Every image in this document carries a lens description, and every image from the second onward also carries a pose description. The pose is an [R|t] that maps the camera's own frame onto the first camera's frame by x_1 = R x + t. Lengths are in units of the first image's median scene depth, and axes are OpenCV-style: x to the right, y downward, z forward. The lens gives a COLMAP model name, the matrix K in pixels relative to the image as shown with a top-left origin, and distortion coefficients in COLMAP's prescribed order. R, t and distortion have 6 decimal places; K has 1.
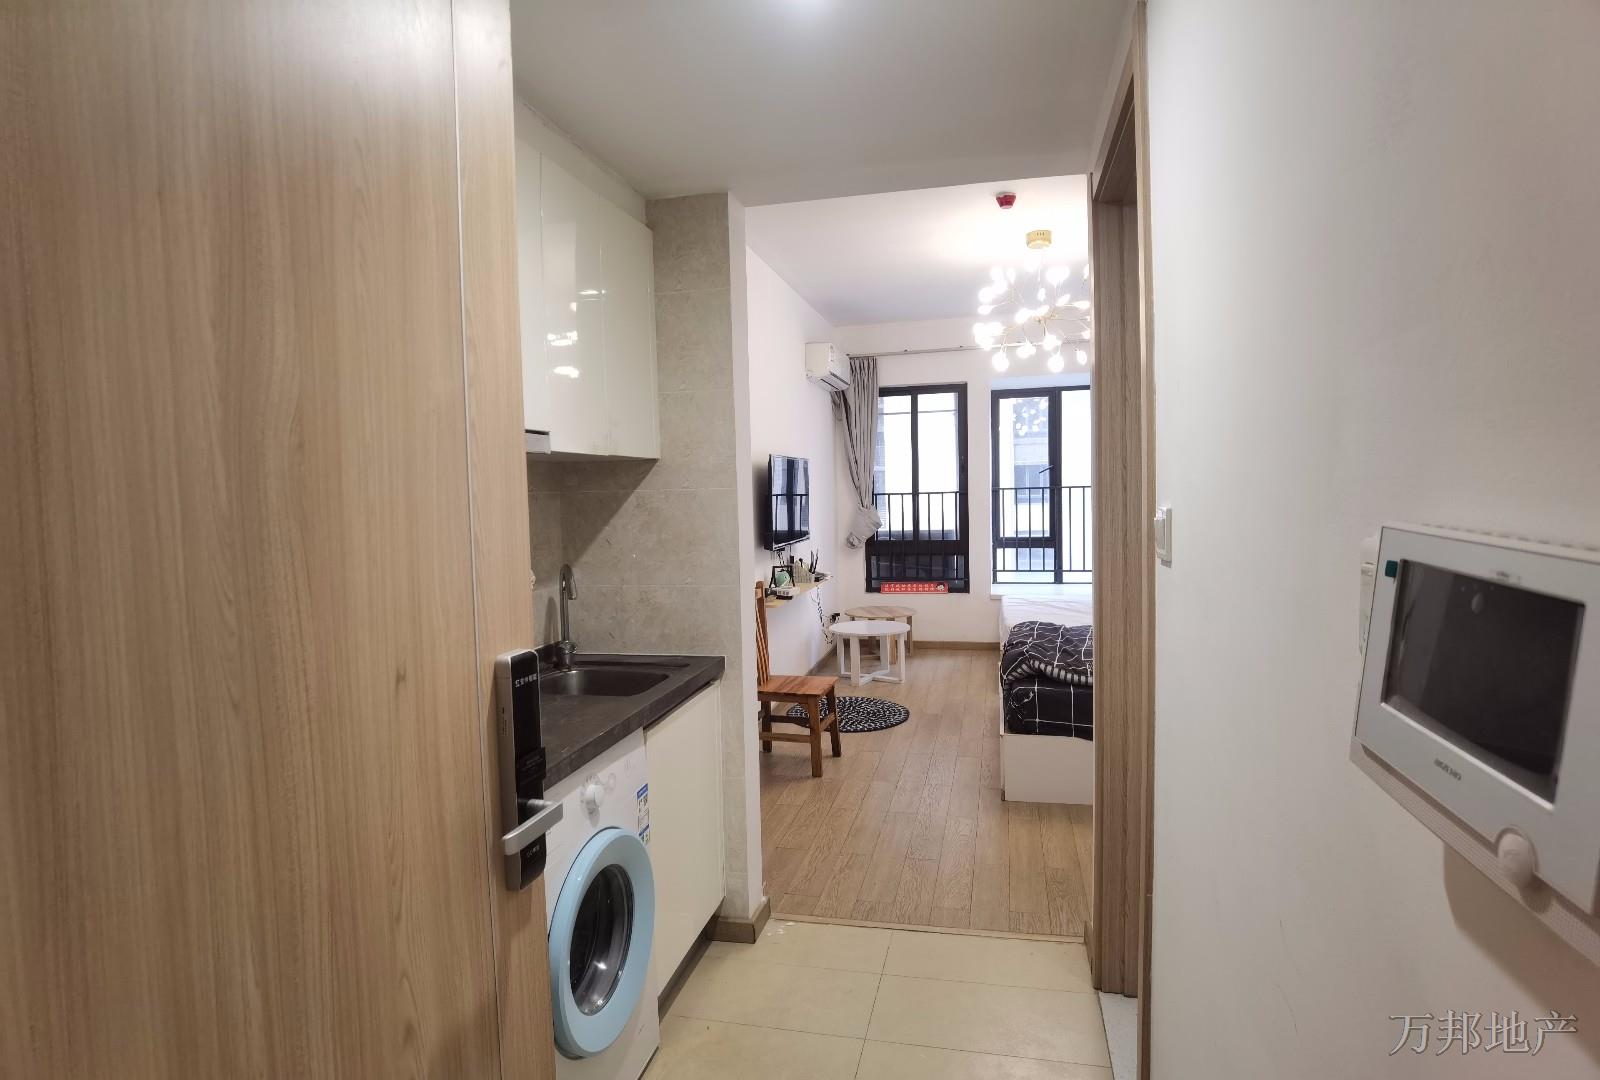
lens RADIAL K [[822.6, 0, 798.1], [0, 822.6, 539.3], [0, 0, 1]] dist [-0.036636, 0.001070]
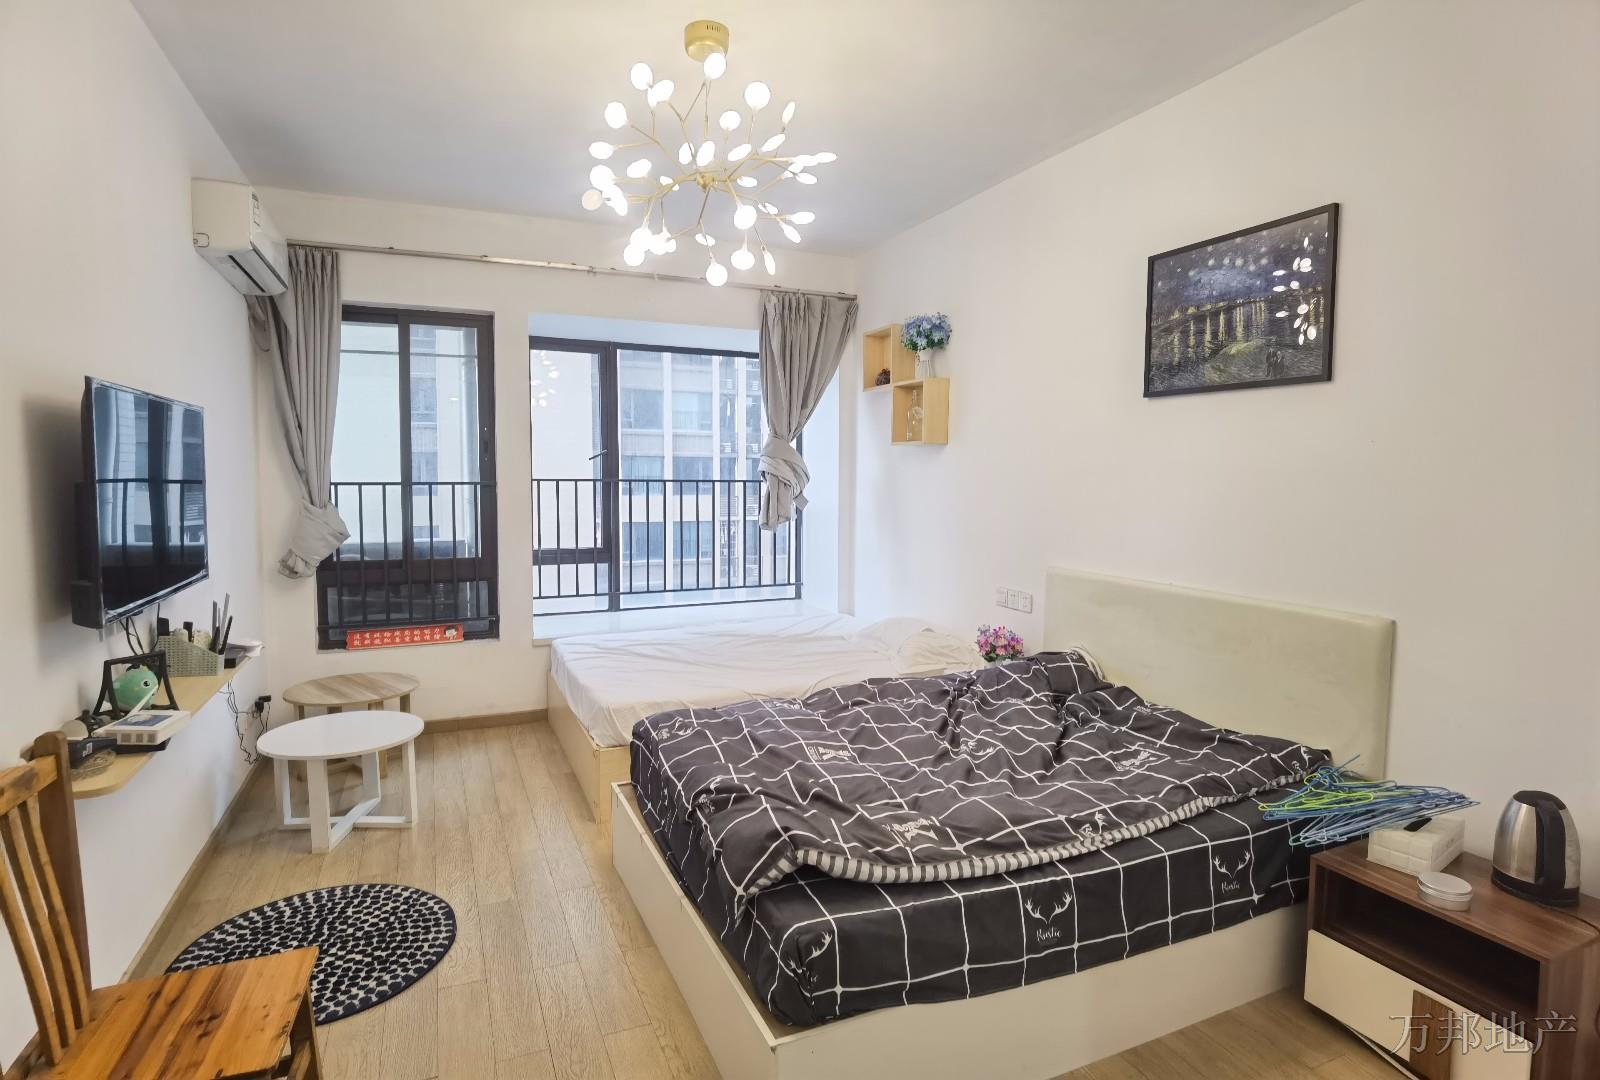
lens RADIAL K [[822.6, 0, 803.2], [0, 822.6, 536.8], [0, 0, 1]] dist [-0.036636, 0.001070]
pose [[0.787436, -0.013091, 0.616257, -0.001496], [0.008031, 0.999907, 0.010980, -0.020671], [-0.616344, -0.003697, 0.787468, 0.338792]]
